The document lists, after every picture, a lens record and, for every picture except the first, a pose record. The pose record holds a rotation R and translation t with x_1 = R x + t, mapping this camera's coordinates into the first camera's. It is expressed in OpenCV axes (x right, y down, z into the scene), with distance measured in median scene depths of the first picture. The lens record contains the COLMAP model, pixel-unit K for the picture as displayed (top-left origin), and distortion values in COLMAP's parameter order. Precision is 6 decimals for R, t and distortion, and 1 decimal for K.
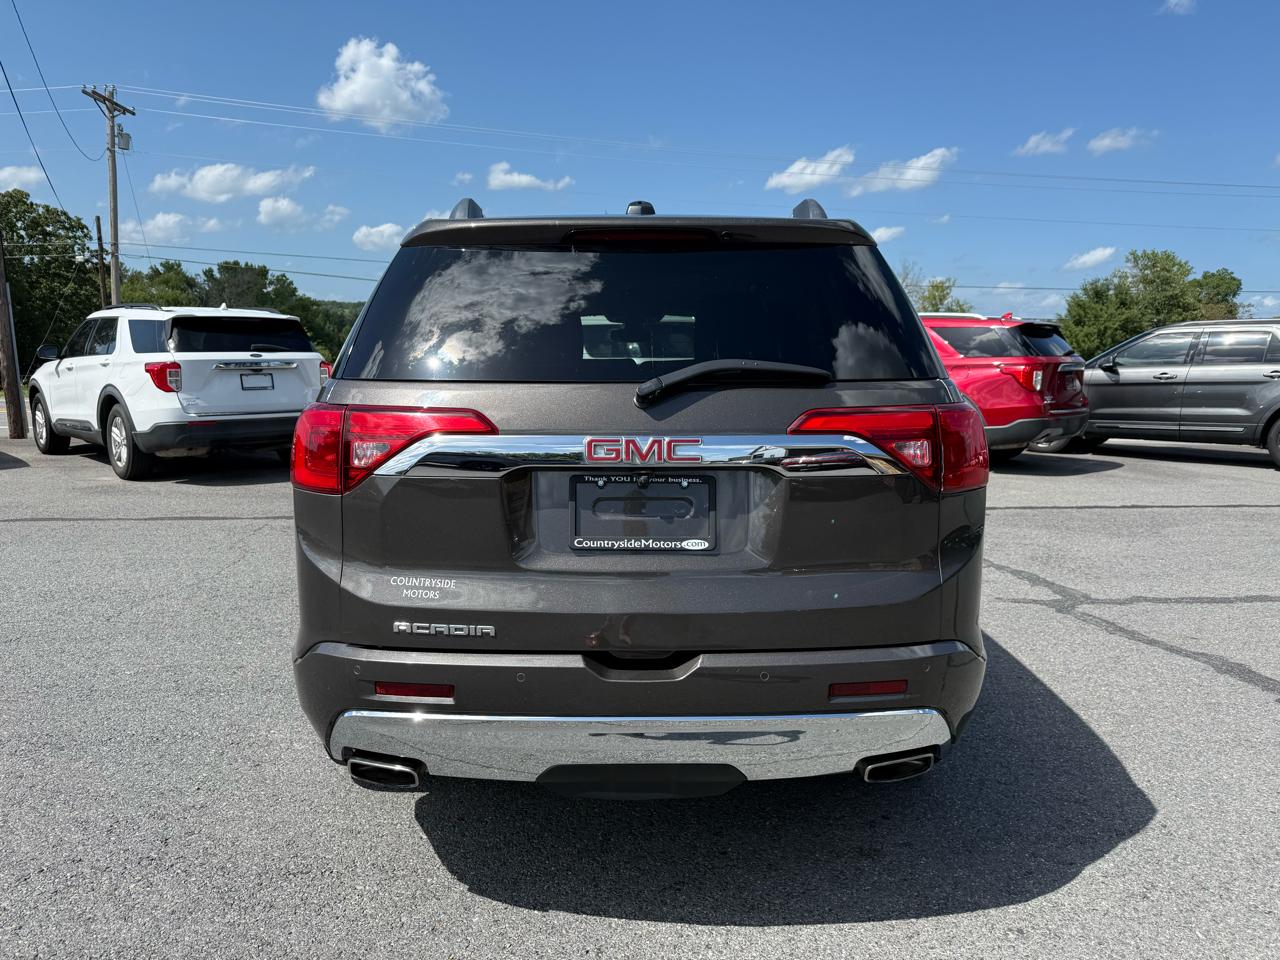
lens RADIAL K [[907.9, 0, 632.5], [0, 907.9, 473.4], [0, 0, 1]] dist [0.004935, -0.007090]
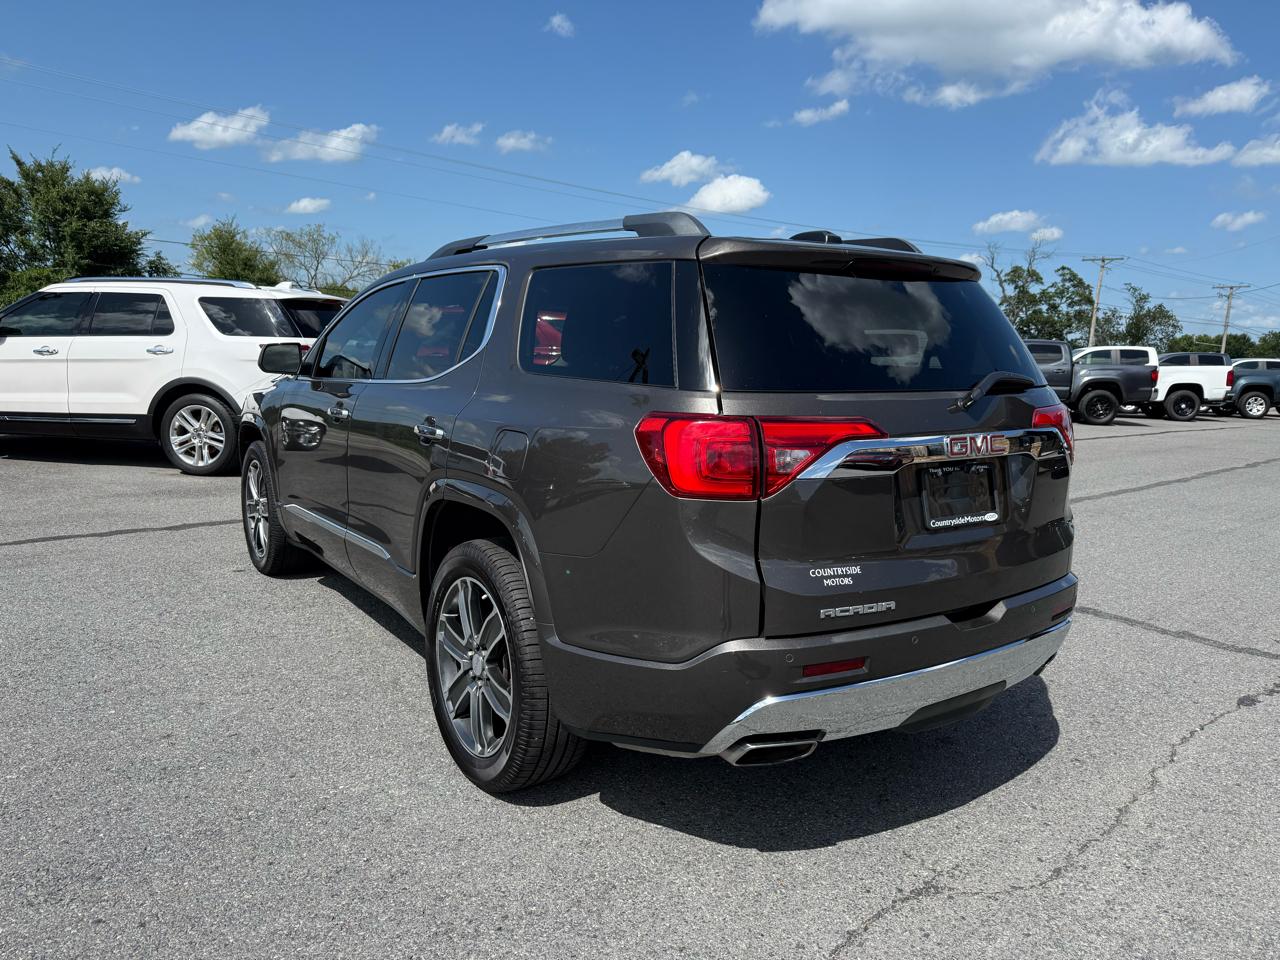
lens RADIAL K [[907.9, 0, 676.3], [0, 907.9, 468.3], [0, 0, 1]] dist [0.004935, -0.007090]
pose [[0.833259, -0.053558, 0.550282, -0.283973], [0.044617, 0.998565, 0.029629, -0.013700], [-0.551080, -0.000137, 0.834453, 0.050189]]
